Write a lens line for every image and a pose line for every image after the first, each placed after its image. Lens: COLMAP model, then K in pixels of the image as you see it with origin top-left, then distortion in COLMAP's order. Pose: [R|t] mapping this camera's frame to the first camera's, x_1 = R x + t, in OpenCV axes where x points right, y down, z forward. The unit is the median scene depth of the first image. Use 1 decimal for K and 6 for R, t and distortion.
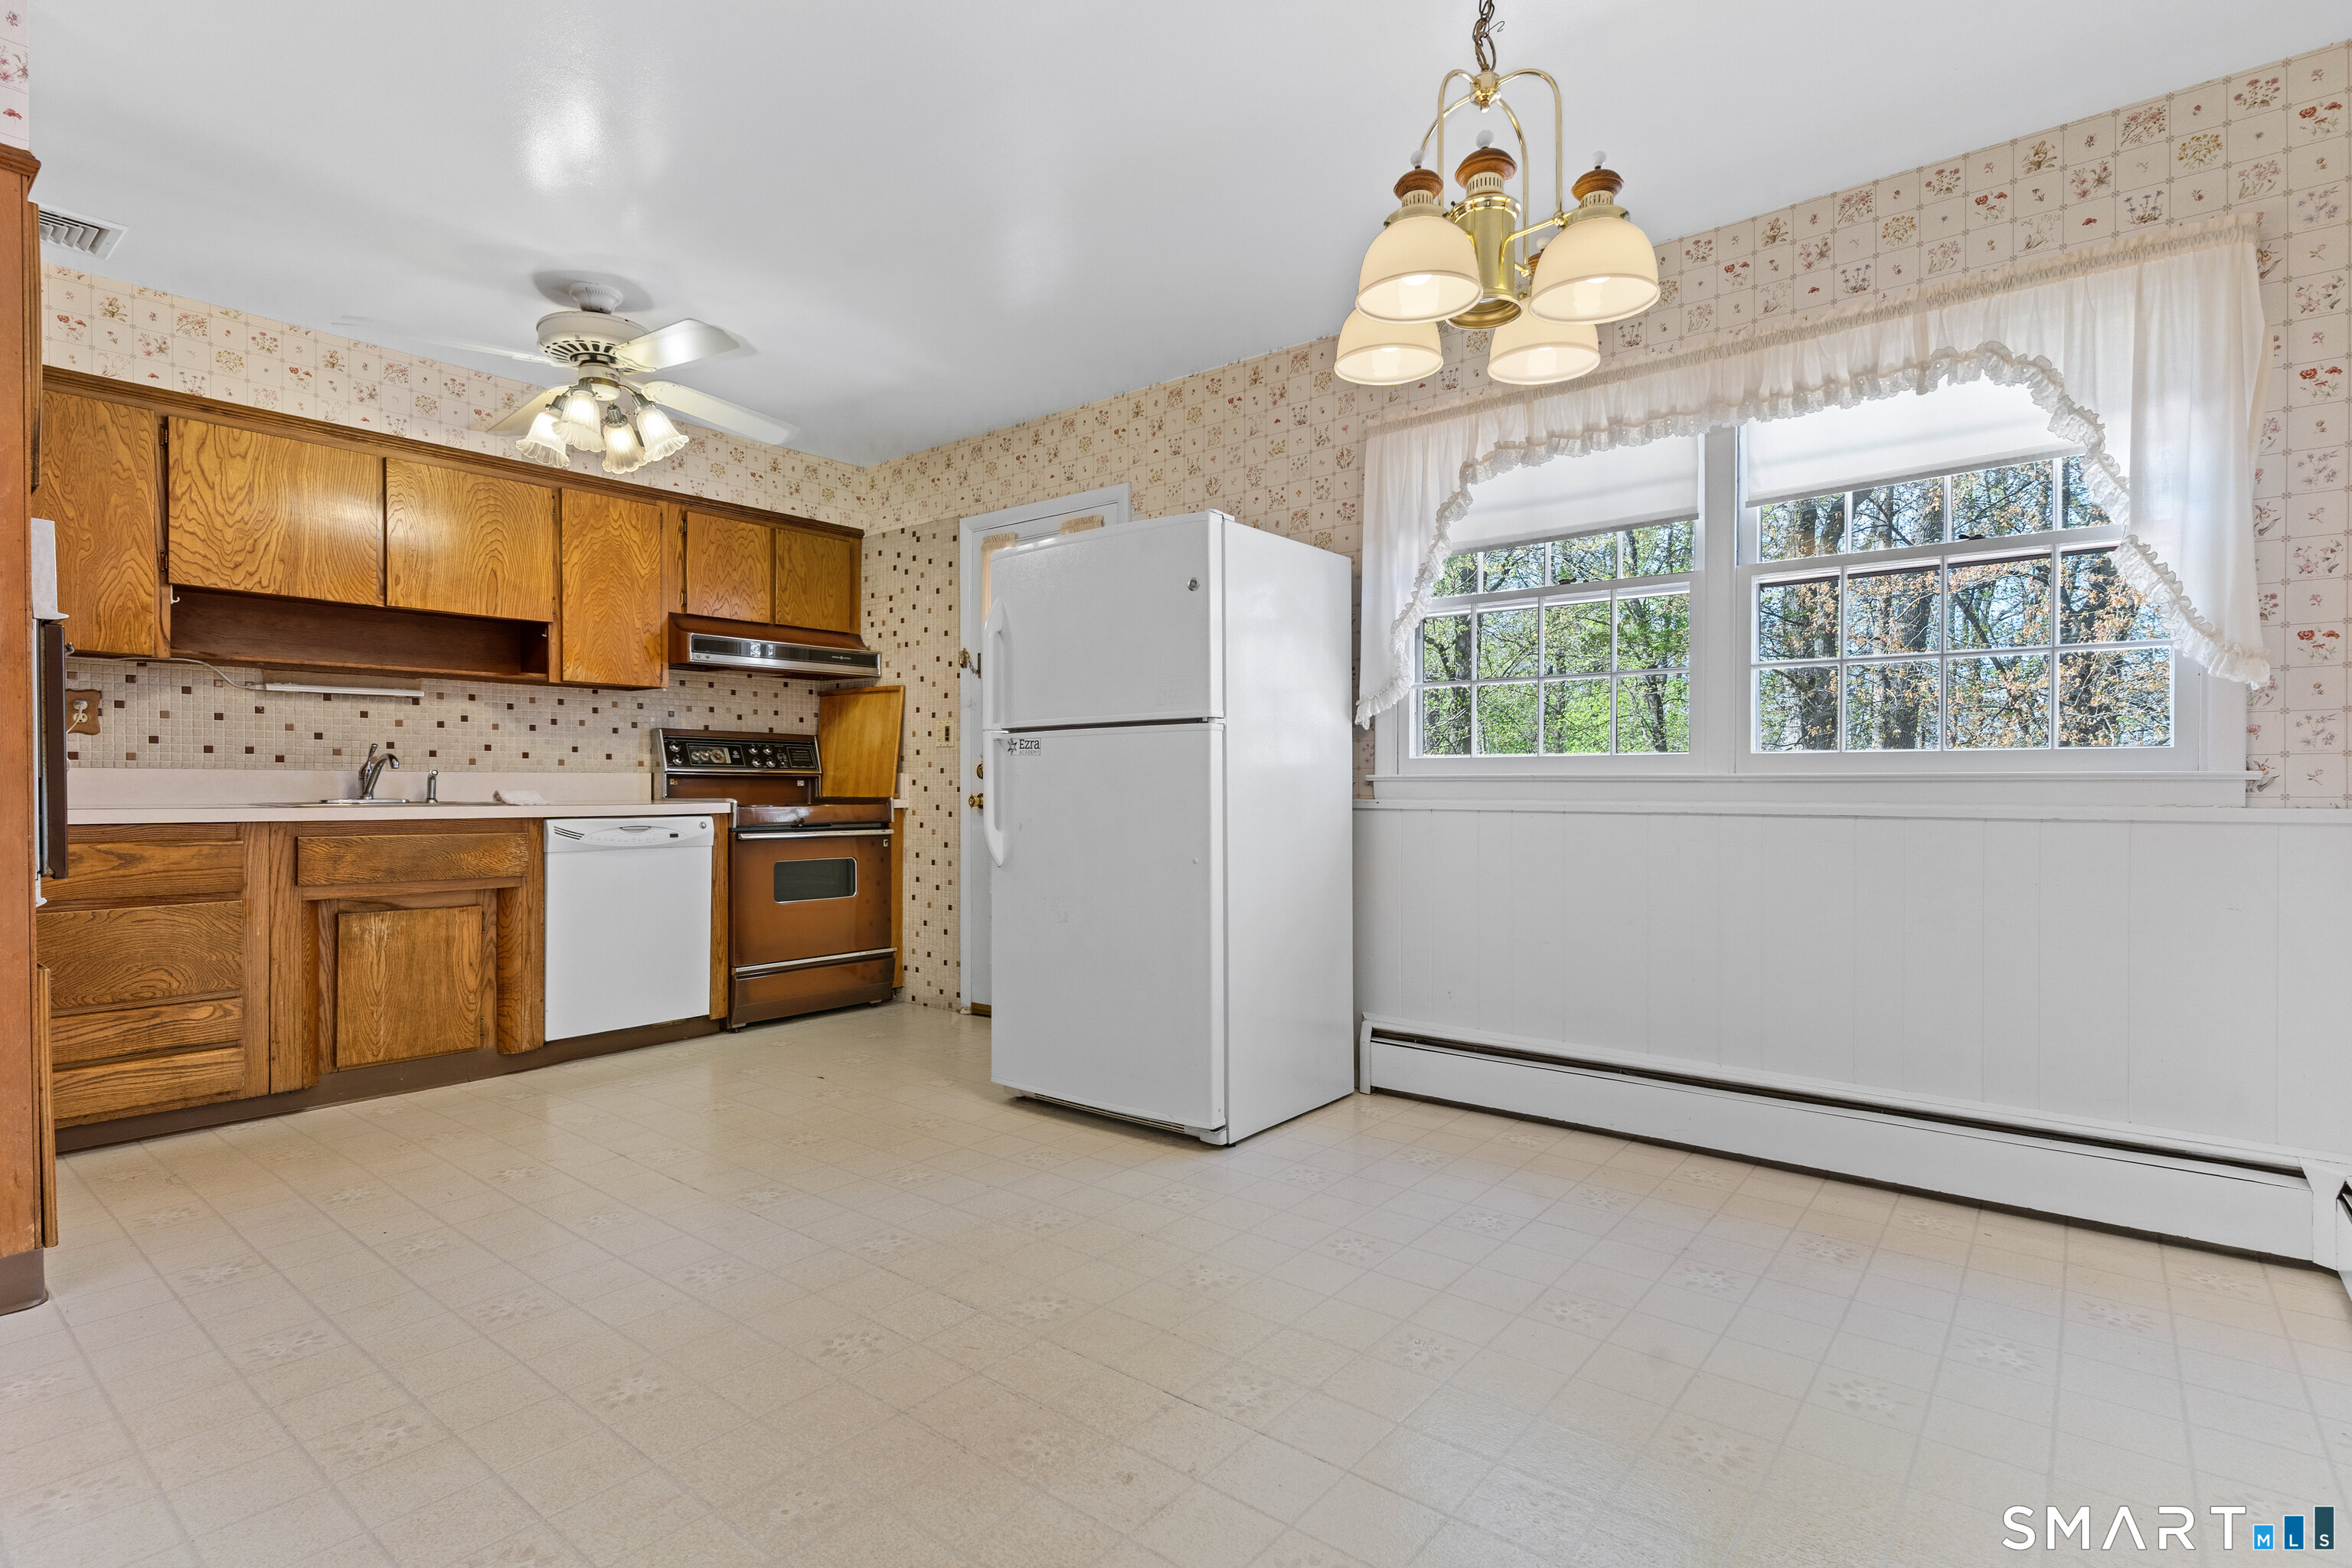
lens RADIAL K [[1129.6, 0, 1169.9], [0, 1129.6, 790.1], [0, 0, 1]] dist [0.005102, -0.002039]
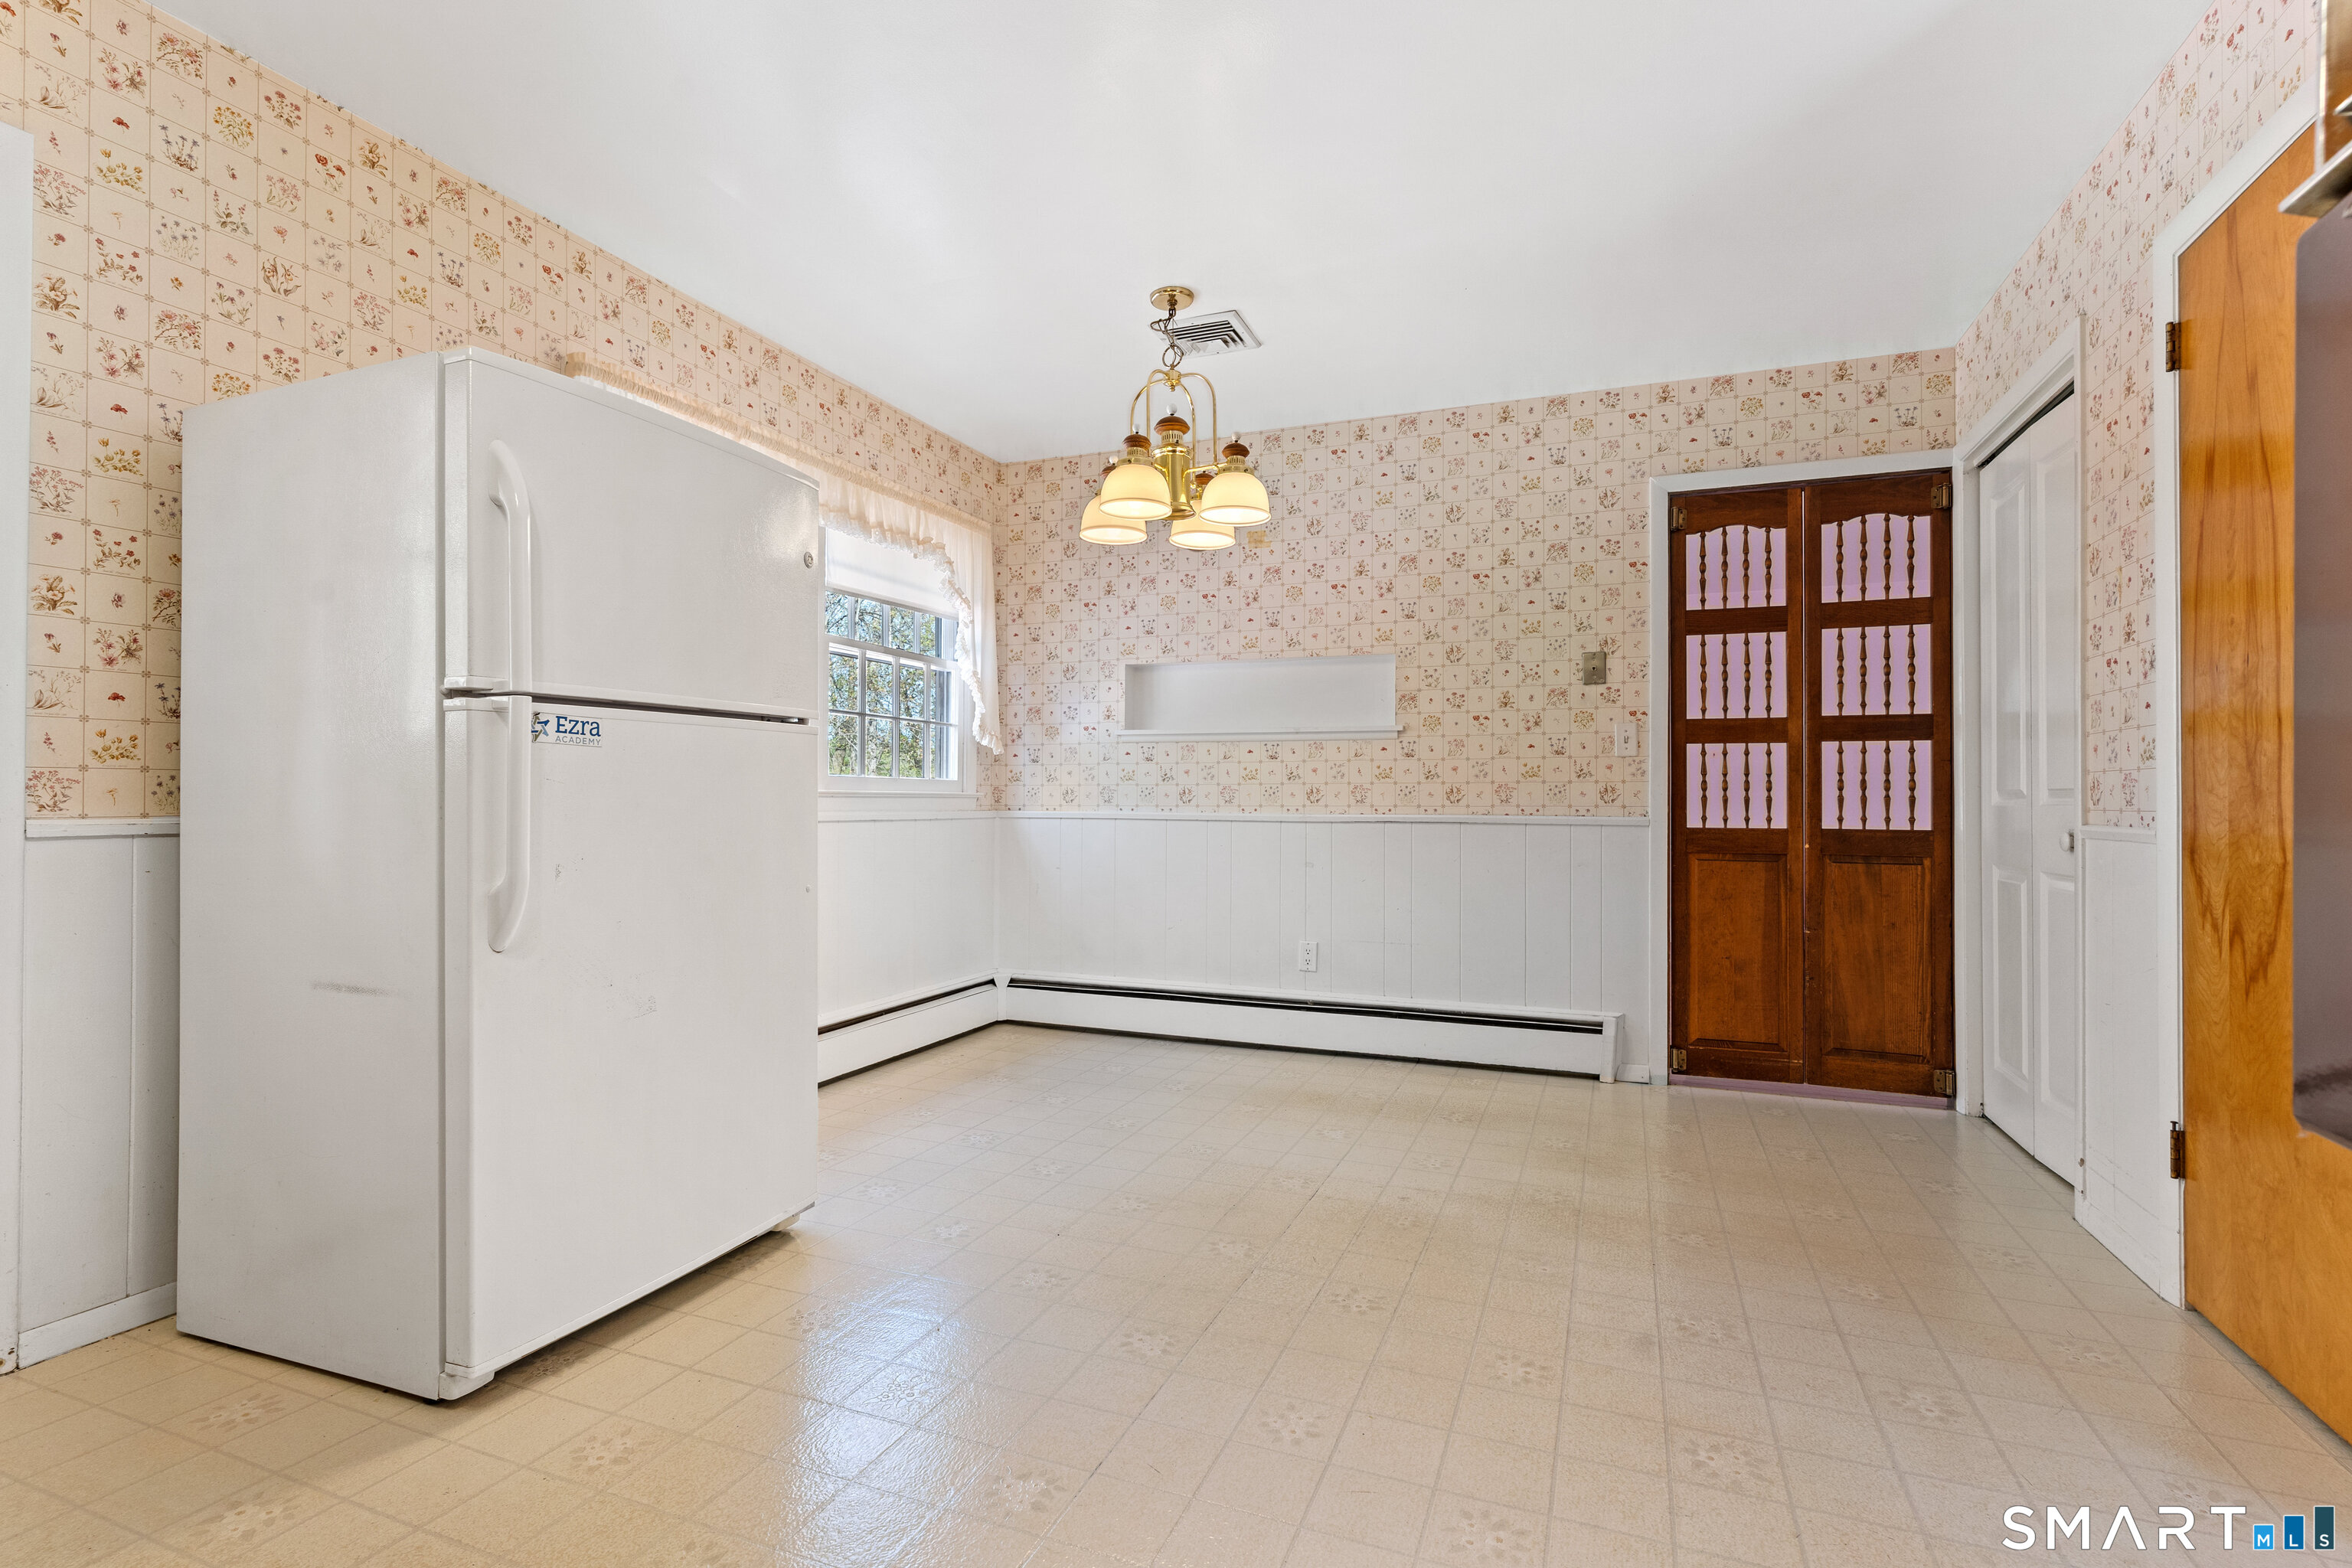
lens RADIAL K [[1129.6, 0, 1137.5], [0, 1129.6, 786.8], [0, 0, 1]] dist [0.005102, -0.002039]
pose [[-0.267406, 0.010224, 0.963530, -0.683638], [0.000516, 0.999945, -0.010467, -0.003582], [-0.963584, -0.002302, -0.267397, 0.789938]]
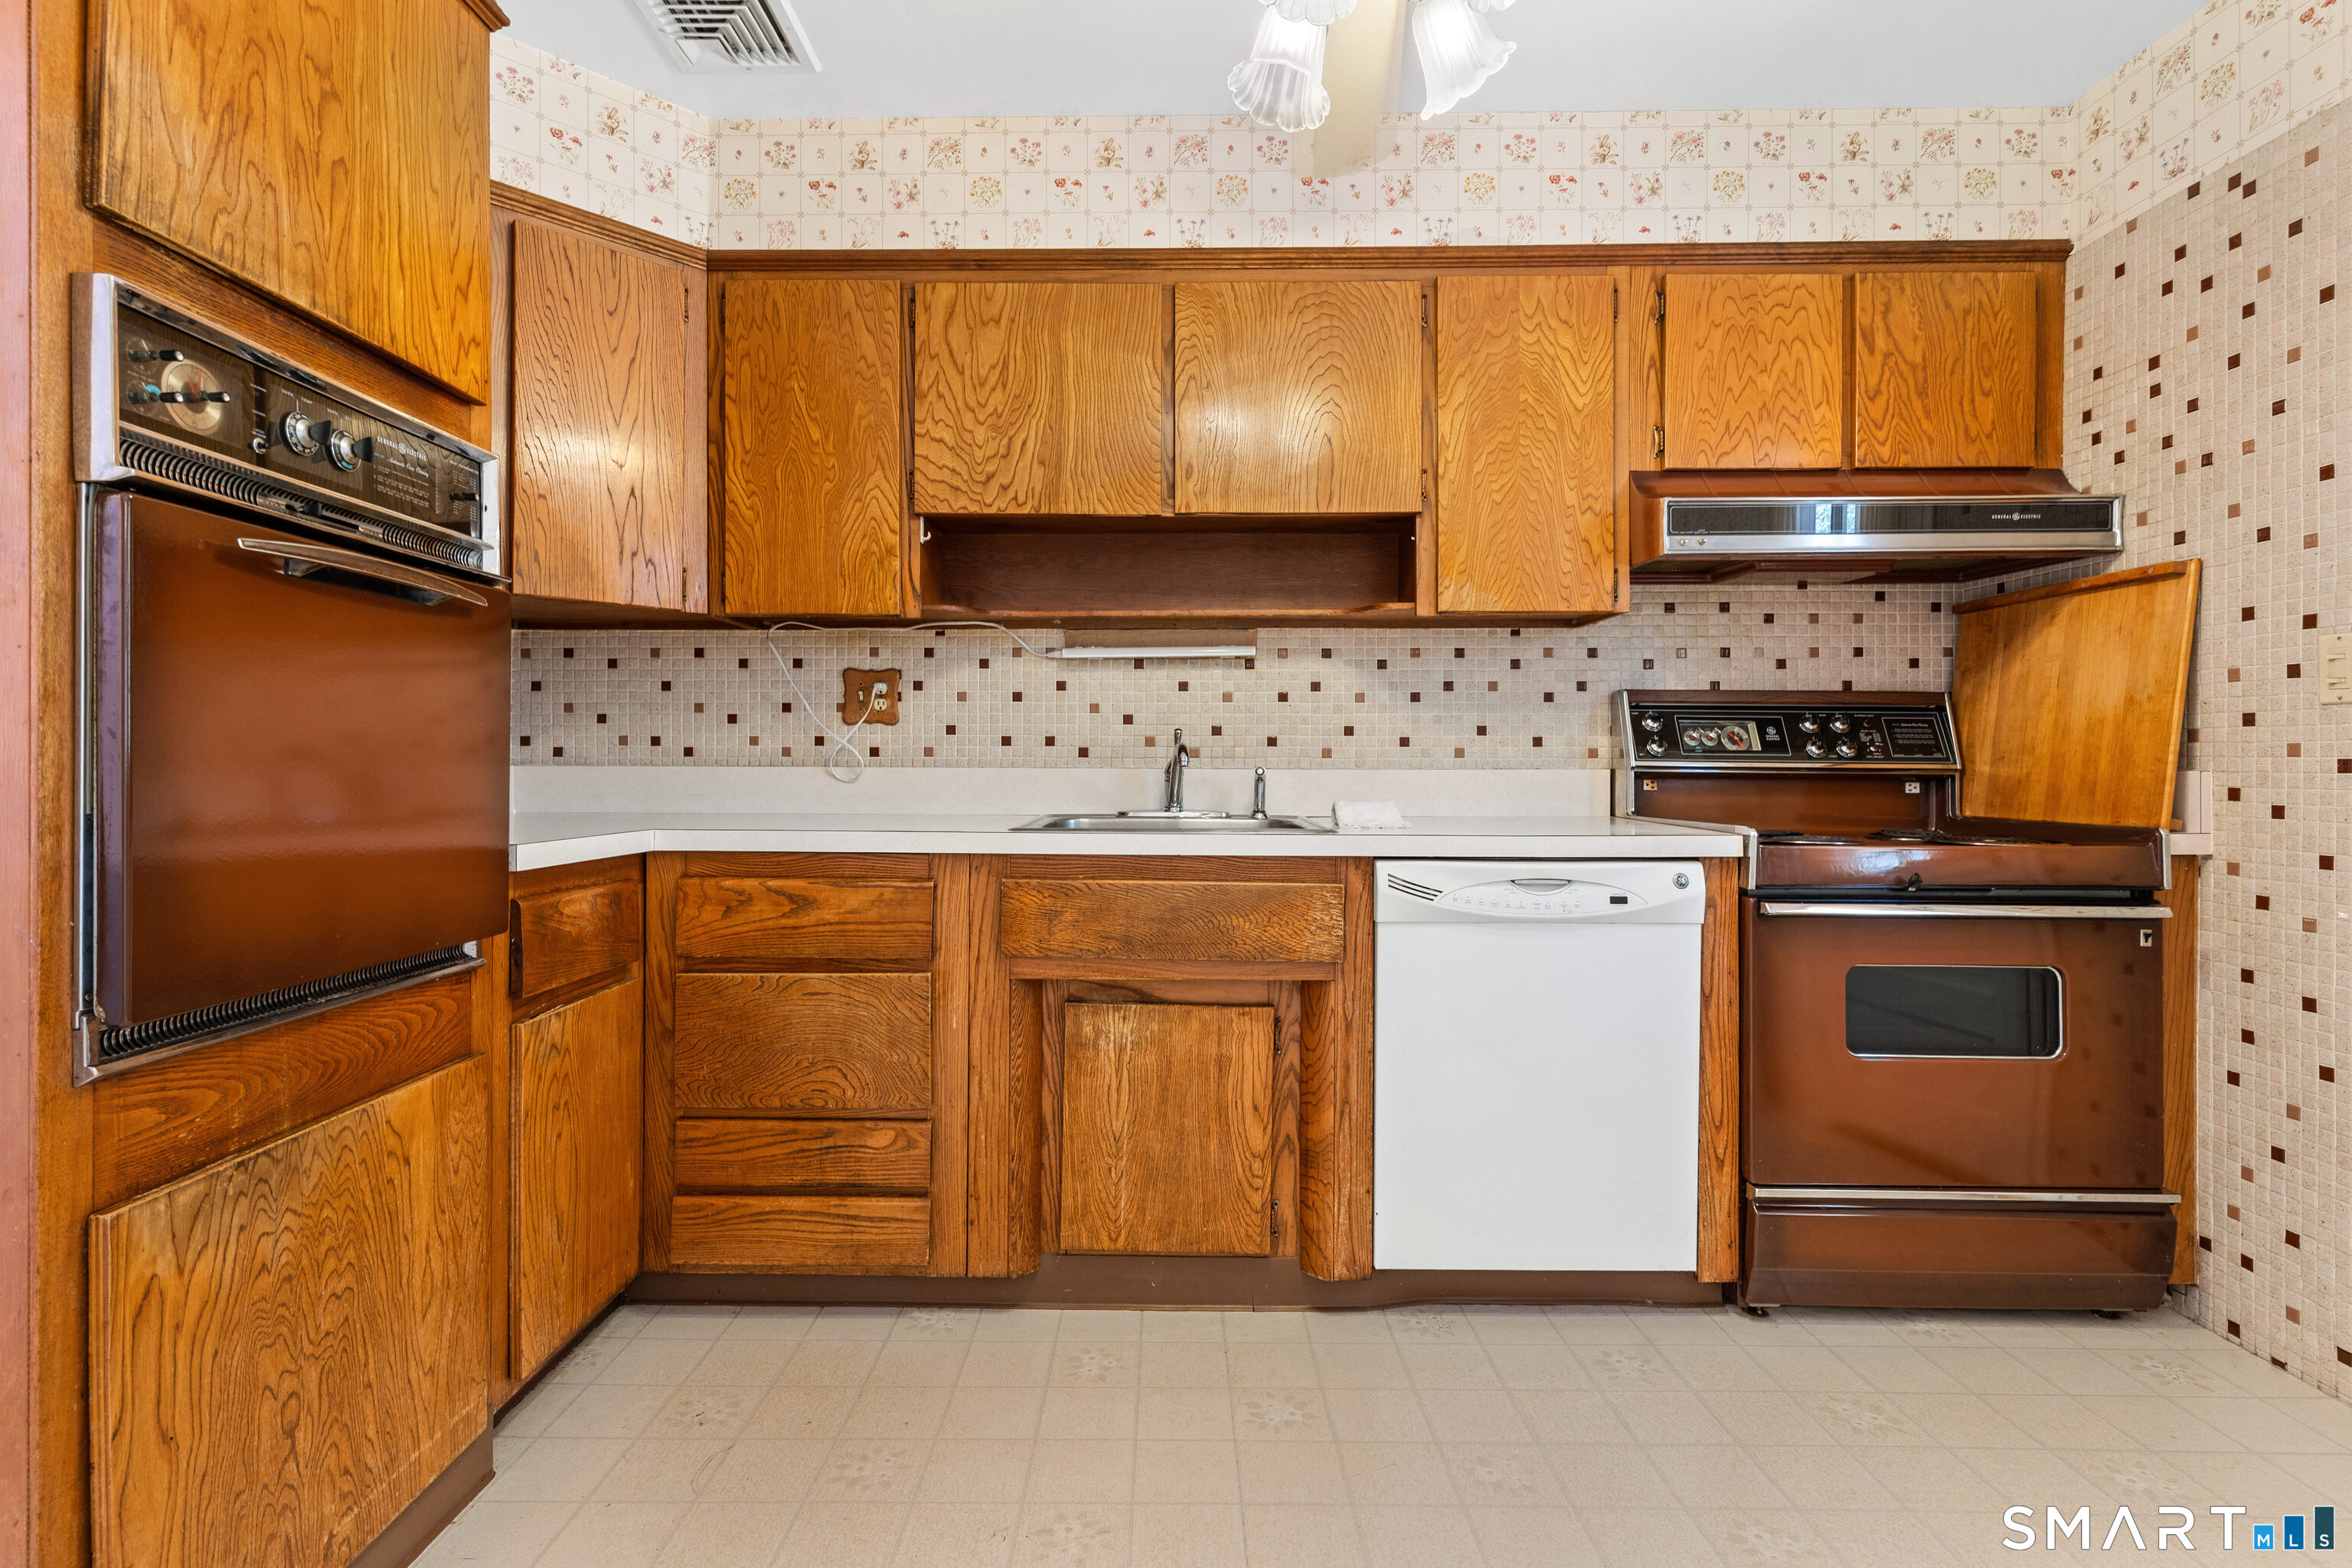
lens RADIAL K [[1129.6, 0, 1151.0], [0, 1129.6, 757.3], [0, 0, 1]] dist [0.005102, -0.002039]
pose [[0.616008, -0.002990, -0.787734, -0.198741], [-0.006284, 0.999942, -0.008709, -0.019144], [0.787715, 0.010315, 0.615954, 0.606107]]
